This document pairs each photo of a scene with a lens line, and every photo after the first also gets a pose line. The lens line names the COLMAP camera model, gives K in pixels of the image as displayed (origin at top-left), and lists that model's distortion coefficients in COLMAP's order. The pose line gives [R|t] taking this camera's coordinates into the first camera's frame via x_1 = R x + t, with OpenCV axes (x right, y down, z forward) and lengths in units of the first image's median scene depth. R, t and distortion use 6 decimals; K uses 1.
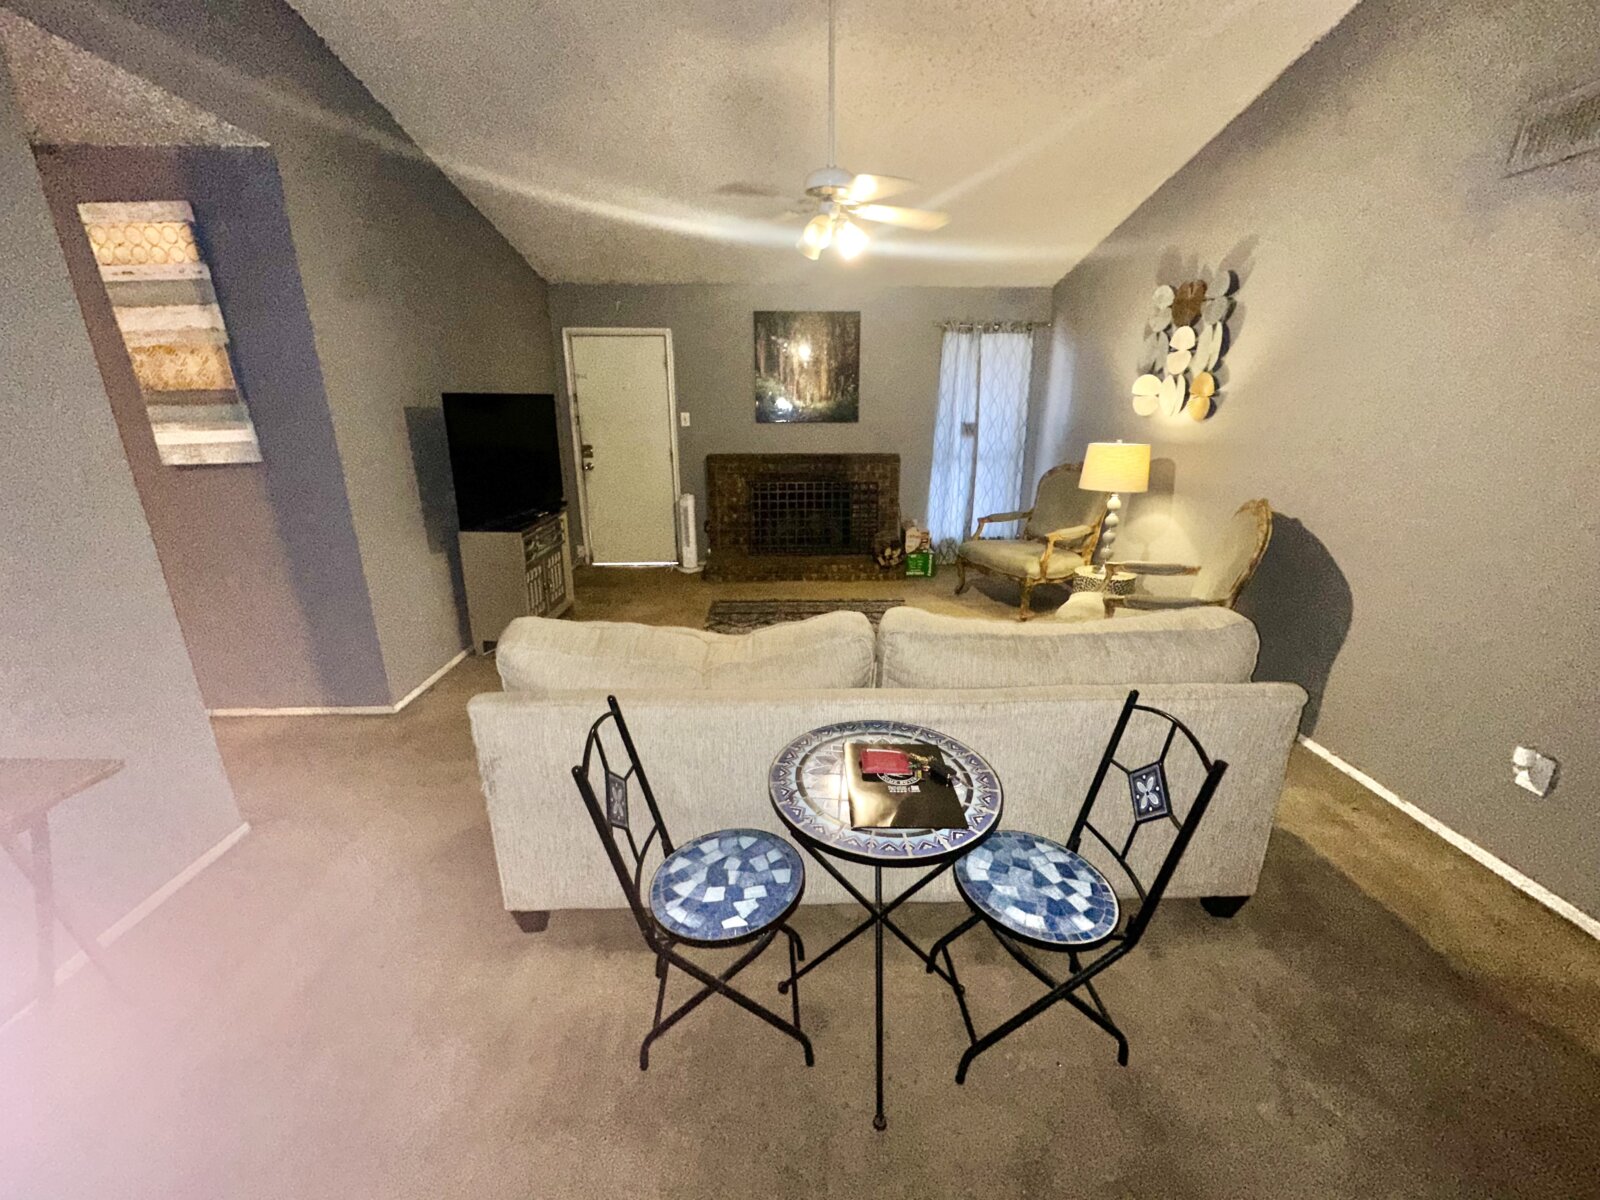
lens RADIAL K [[635.5, 0, 797.6], [0, 635.5, 603.0], [0, 0, 1]] dist [0.000203, -0.000230]
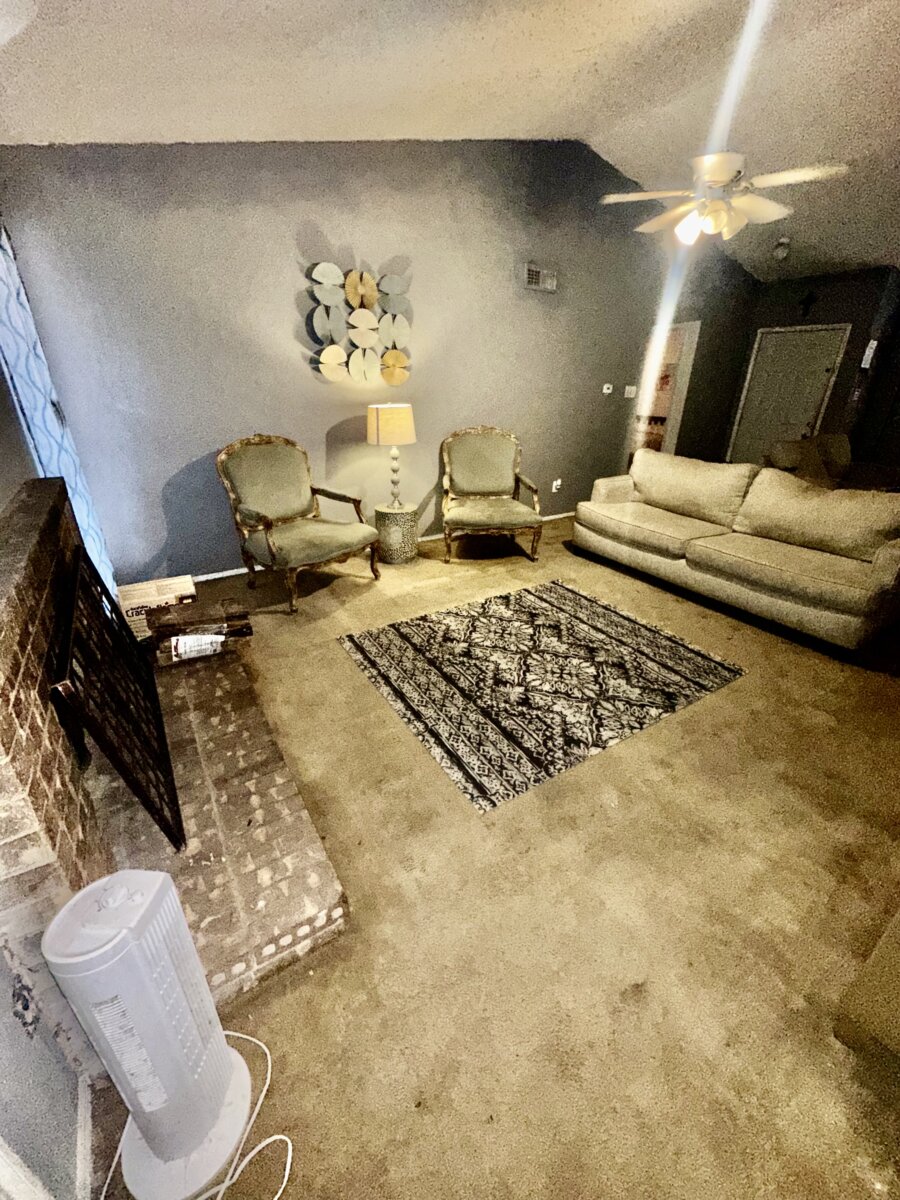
lens RADIAL K [[476.6, 0, 450.0], [0, 476.6, 600.0], [0, 0, 1]] dist [0.000203, -0.000230]
pose [[-0.520403, -0.366970, 0.771047, -0.294335], [0.240316, 0.803516, 0.544619, -0.289758], [-0.819408, 0.468716, -0.329963, 0.946791]]
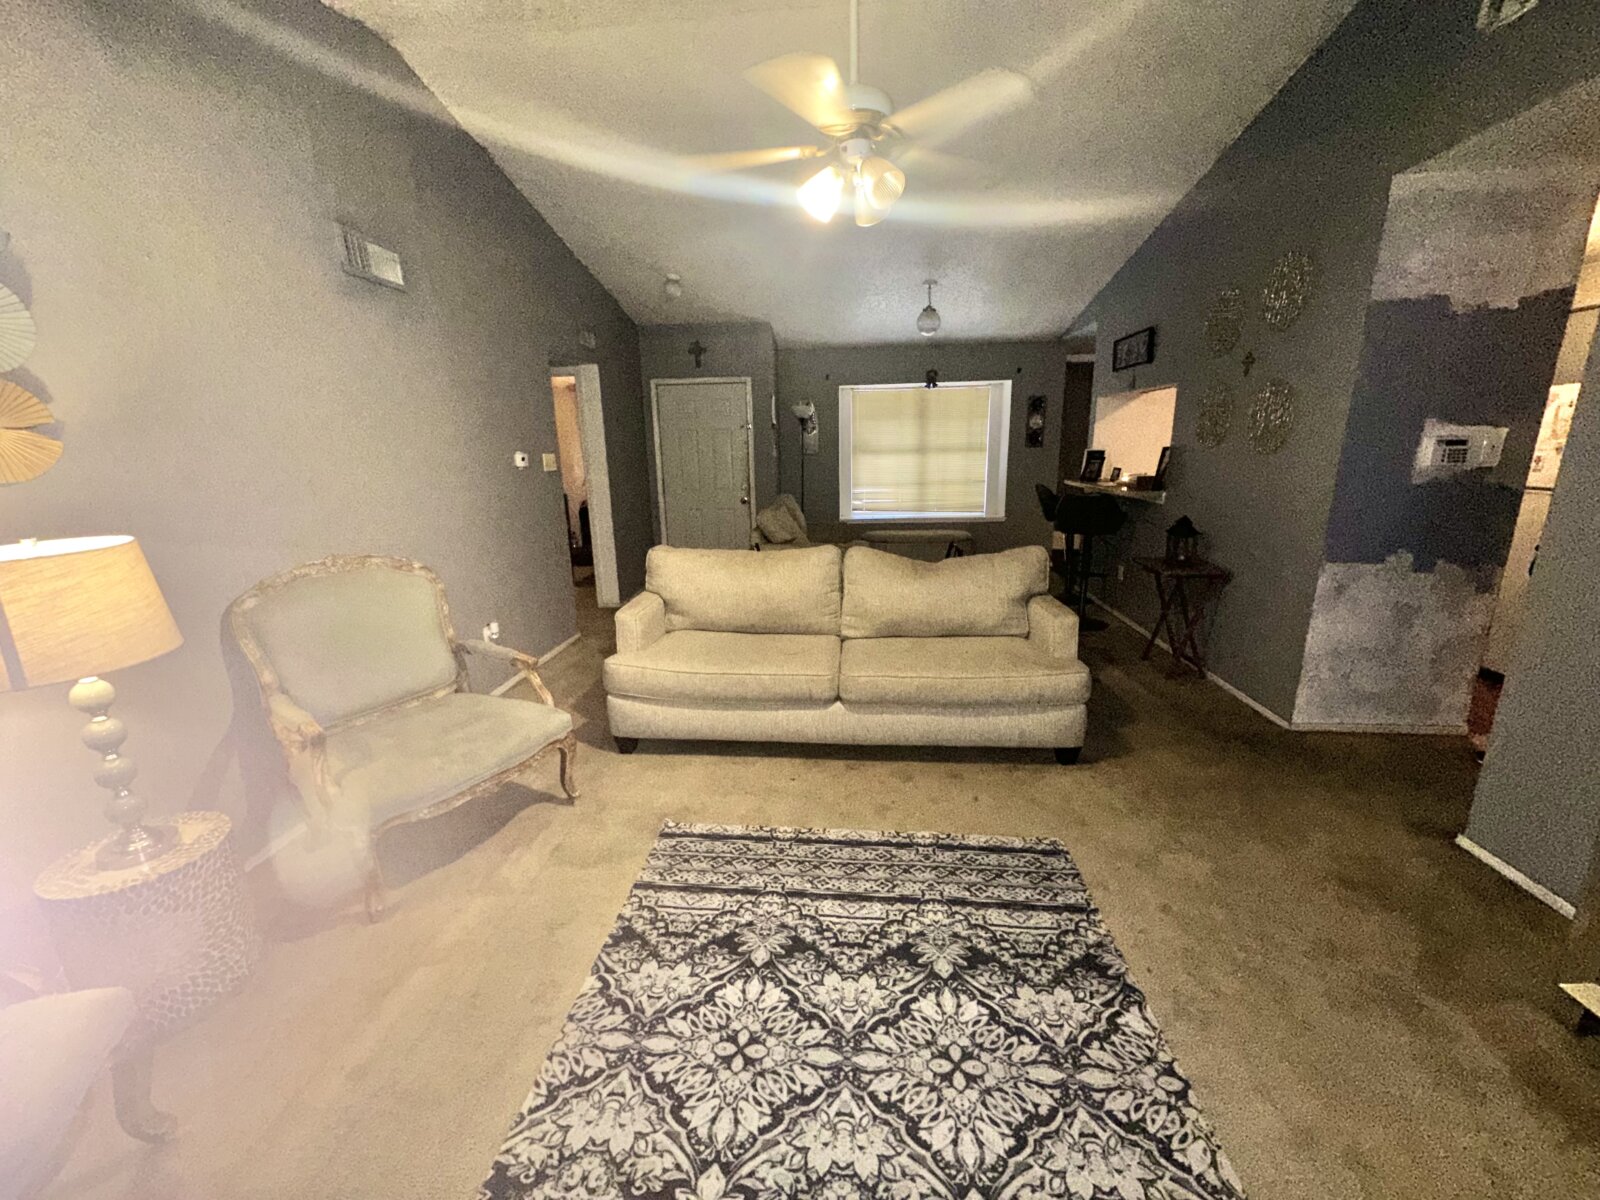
lens RADIAL K [[635.5, 0, 797.6], [0, 635.5, 603.0], [0, 0, 1]] dist [0.000203, -0.000230]
pose [[-0.994068, -0.004986, 0.108647, 0.015420], [0.052806, 0.851184, 0.522205, -0.265791], [-0.095082, 0.524844, -0.845871, 0.870736]]
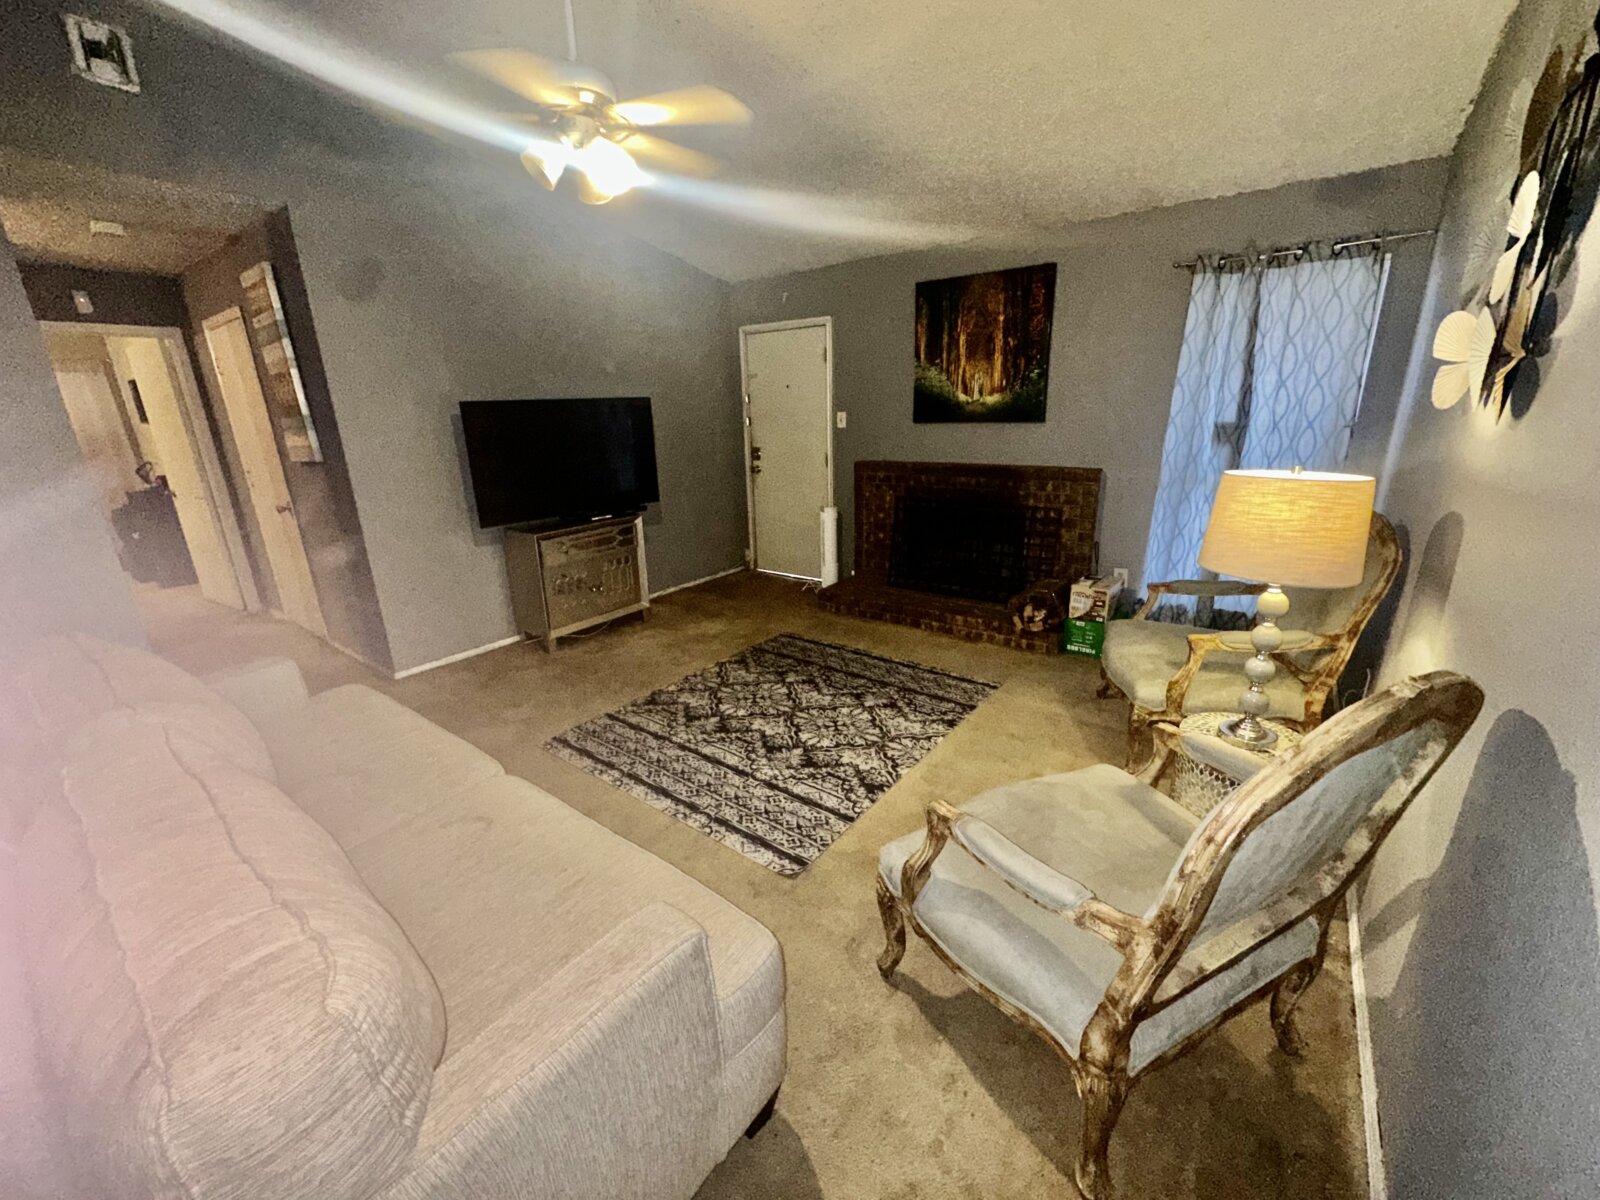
lens RADIAL K [[635.5, 0, 797.6], [0, 635.5, 603.0], [0, 0, 1]] dist [0.000203, -0.000230]
pose [[0.781086, 0.166975, -0.601684, 0.348643], [-0.163062, 0.984692, 0.061583, -0.088076], [0.602756, 0.050010, 0.796357, 0.290949]]
